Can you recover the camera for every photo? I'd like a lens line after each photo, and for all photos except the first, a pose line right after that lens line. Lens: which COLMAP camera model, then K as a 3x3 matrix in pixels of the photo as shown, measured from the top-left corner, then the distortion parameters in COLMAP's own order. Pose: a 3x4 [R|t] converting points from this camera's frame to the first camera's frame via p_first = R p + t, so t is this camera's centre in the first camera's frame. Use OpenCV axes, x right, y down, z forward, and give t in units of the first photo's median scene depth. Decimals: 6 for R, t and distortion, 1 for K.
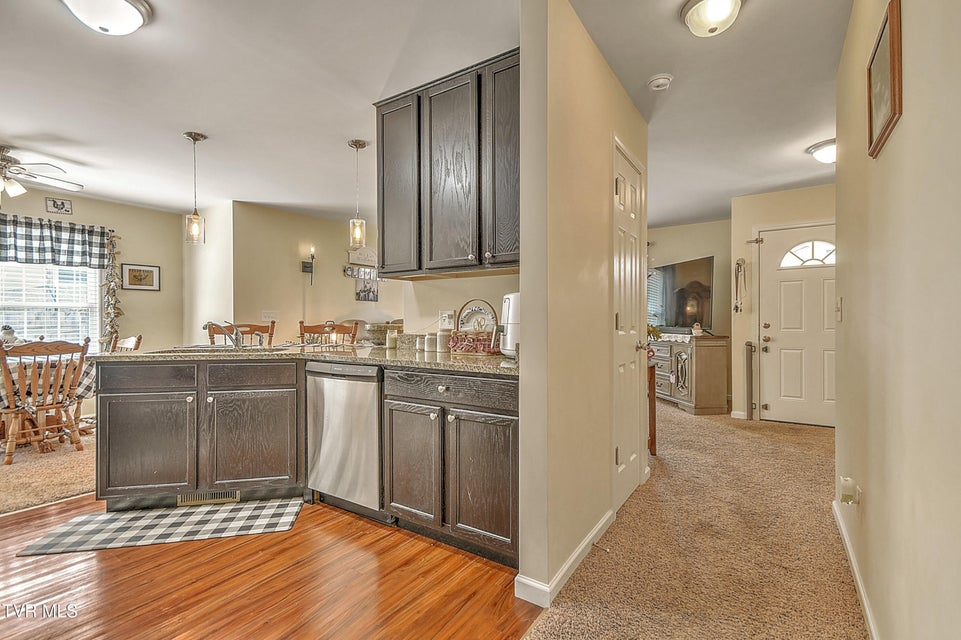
lens RADIAL K [[444.4, 0, 469.3], [0, 444.4, 322.6], [0, 0, 1]] dist [0.017774, -0.006026]
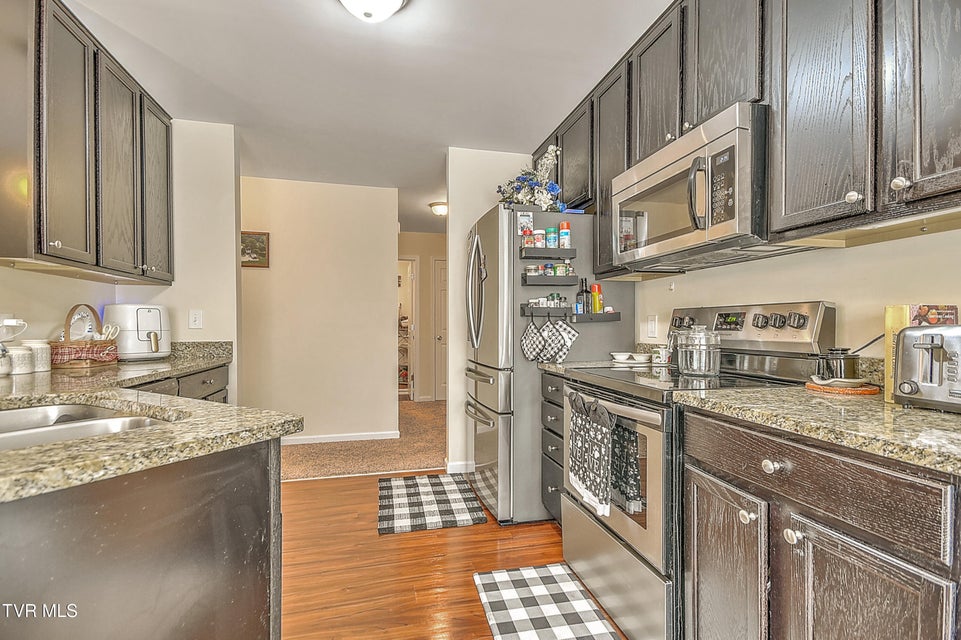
lens RADIAL K [[444.4, 0, 485.5], [0, 444.4, 328.6], [0, 0, 1]] dist [0.017774, -0.006026]
pose [[-0.742694, -0.003230, 0.669624, -0.616849], [0.004743, 0.999938, 0.010084, -0.005438], [-0.669615, 0.010665, -0.742632, 0.605271]]
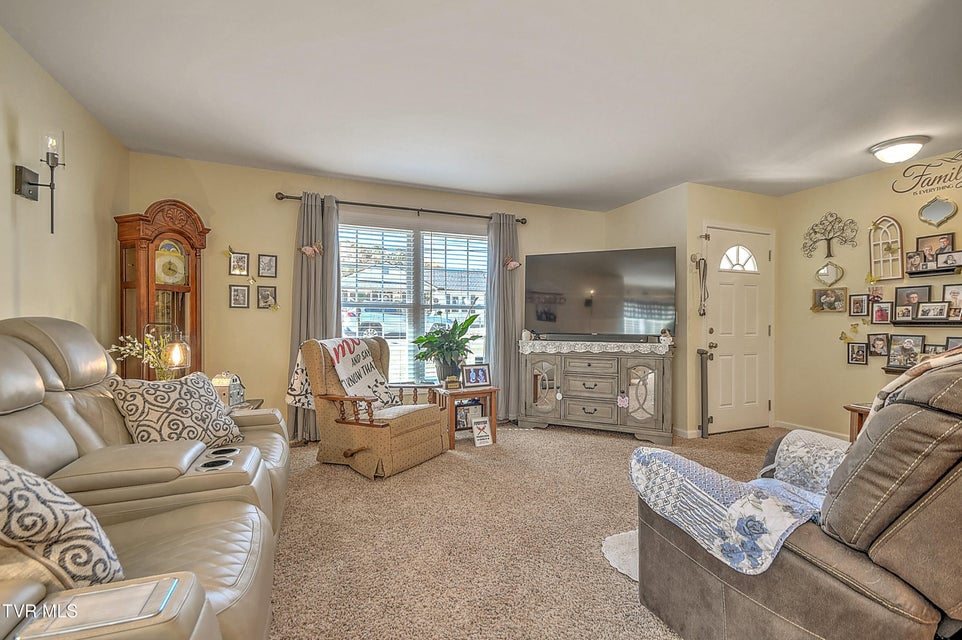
lens RADIAL K [[424.6, 0, 481.4], [0, 424.6, 324.0], [0, 0, 1]] dist [0.007011, -0.005209]
pose [[0.540543, 0.002203, 0.841313, -0.316833], [-0.000429, 0.999997, -0.002343, -0.005043], [-0.841316, 0.000906, 0.540542, 0.905816]]
